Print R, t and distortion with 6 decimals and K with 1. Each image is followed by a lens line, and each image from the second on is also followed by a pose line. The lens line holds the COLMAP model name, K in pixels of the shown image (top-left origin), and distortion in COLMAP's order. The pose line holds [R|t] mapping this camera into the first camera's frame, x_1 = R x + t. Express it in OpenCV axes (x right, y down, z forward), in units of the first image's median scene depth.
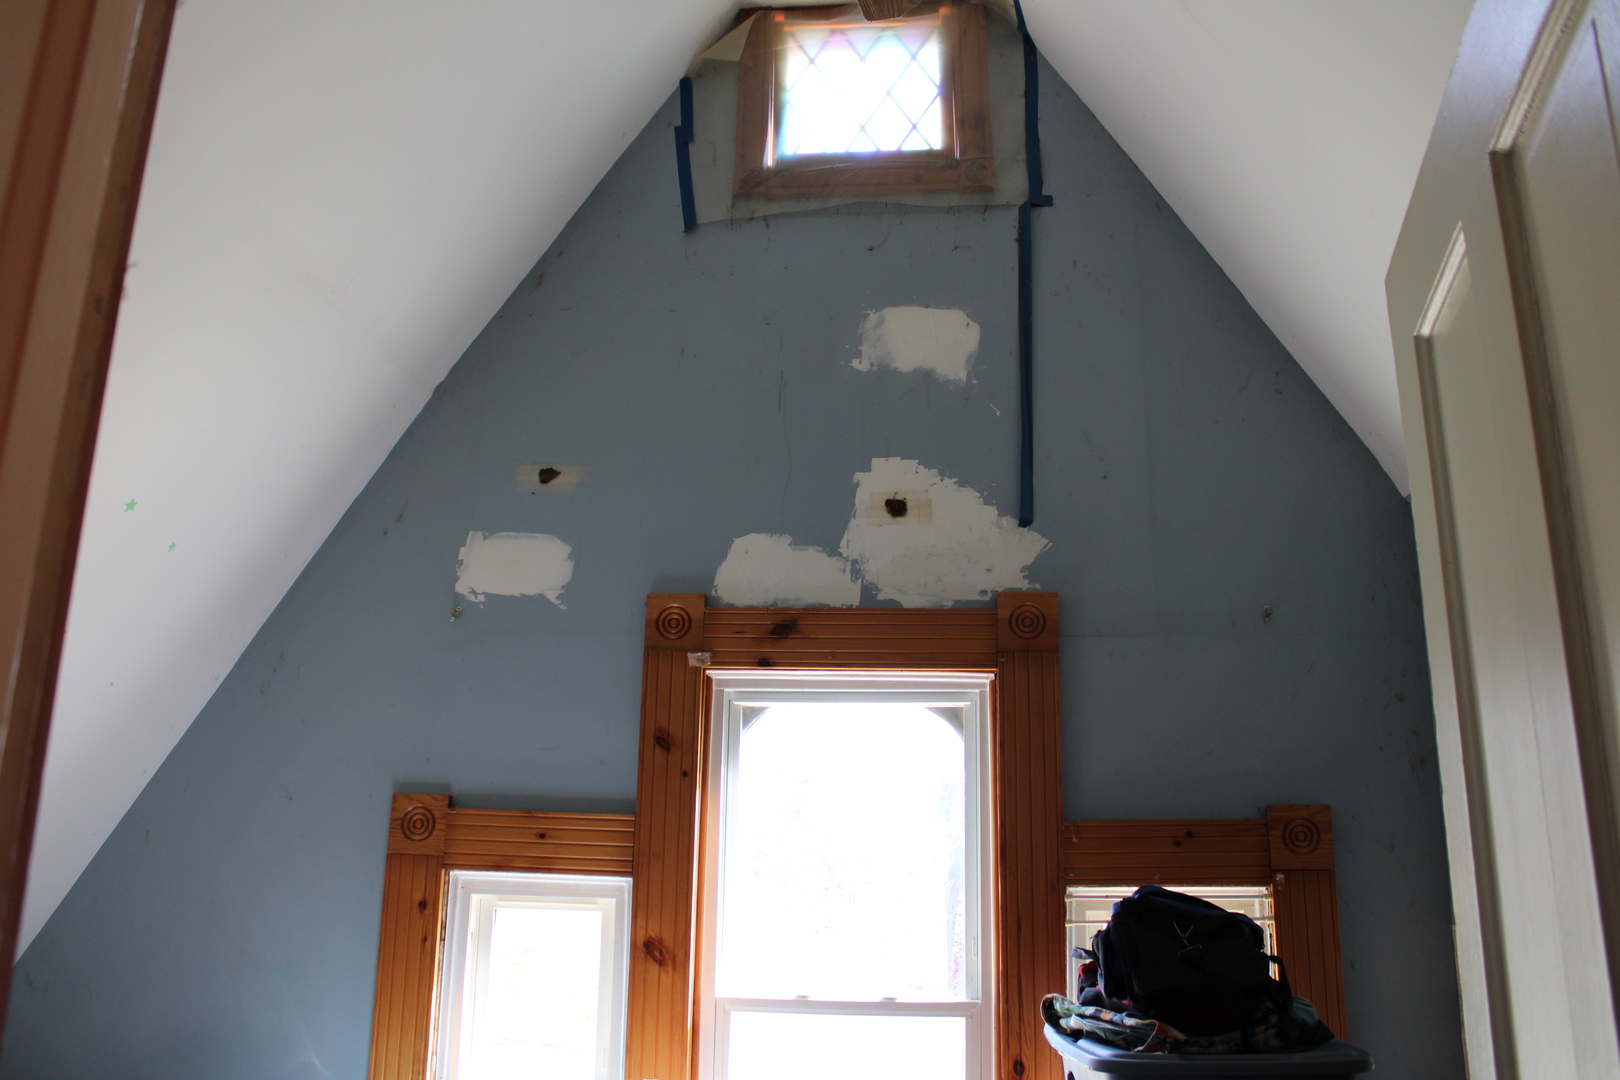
lens RADIAL K [[1377.6, 0, 802.6], [0, 1377.6, 516.7], [0, 0, 1]] dist [-0.156577, 0.134259]
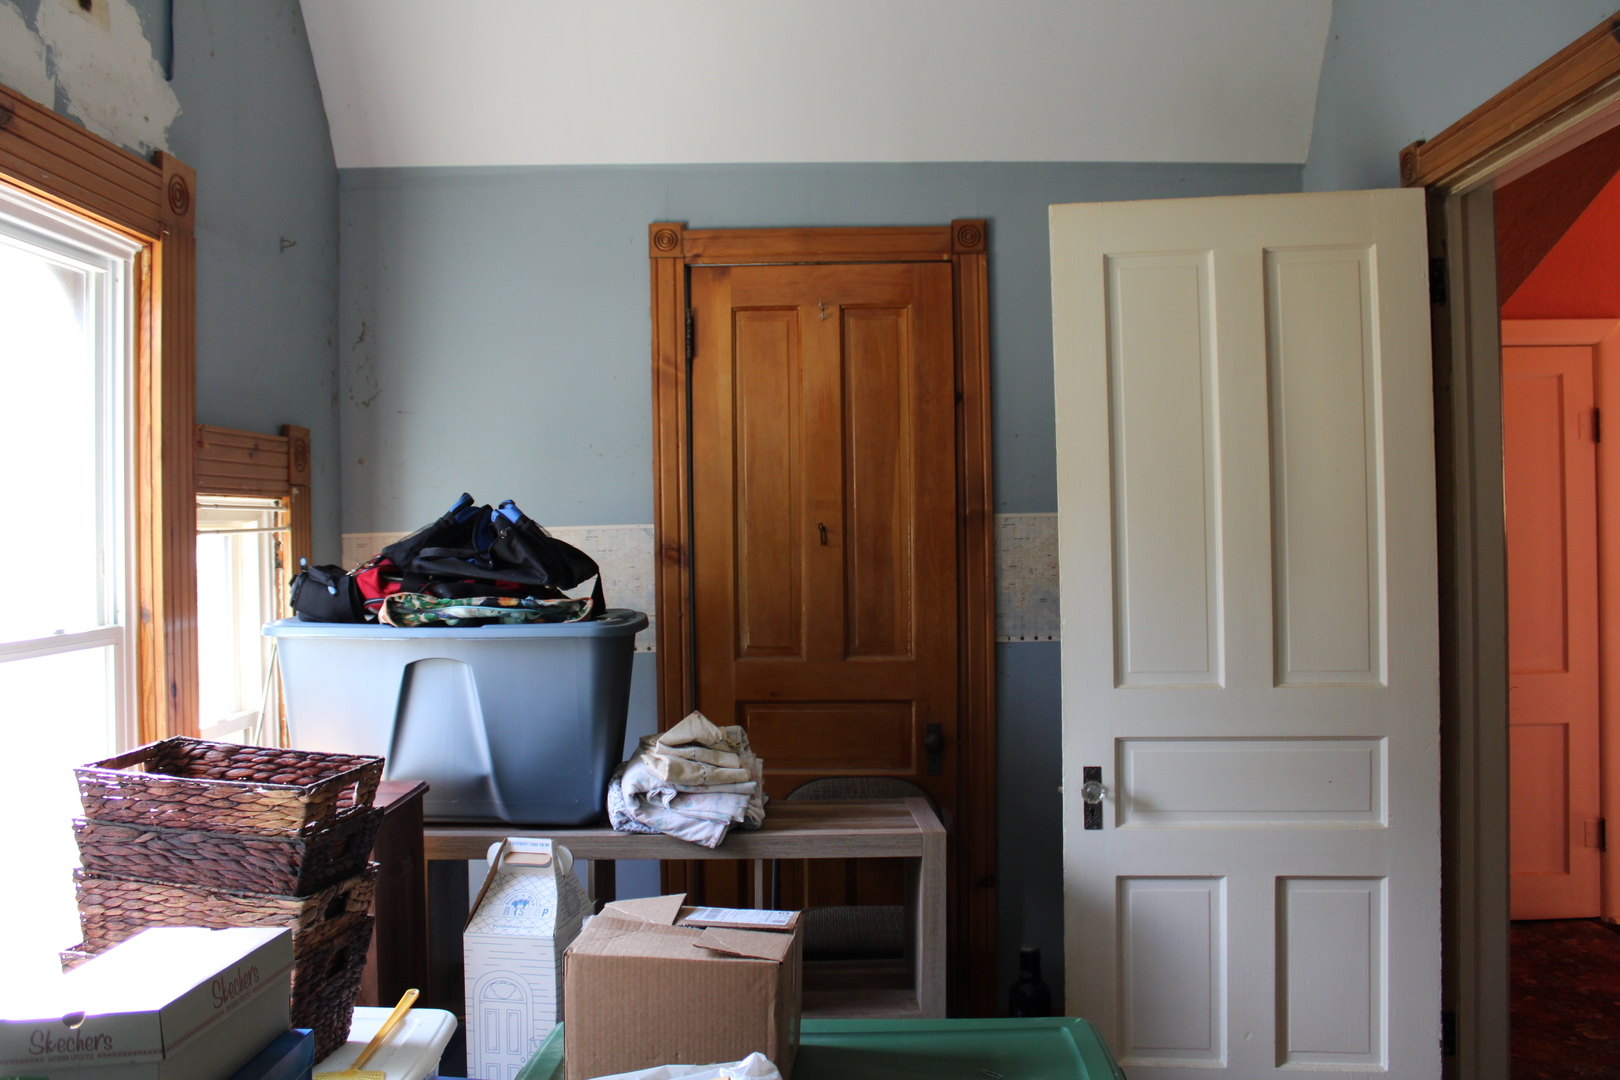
lens RADIAL K [[1377.6, 0, 802.6], [0, 1377.6, 516.7], [0, 0, 1]] dist [-0.156577, 0.134259]
pose [[-0.094863, -0.010866, 0.995431, -0.701369], [-0.277246, 0.960667, -0.015935, 0.172849], [-0.956105, -0.277490, -0.094144, 0.635215]]
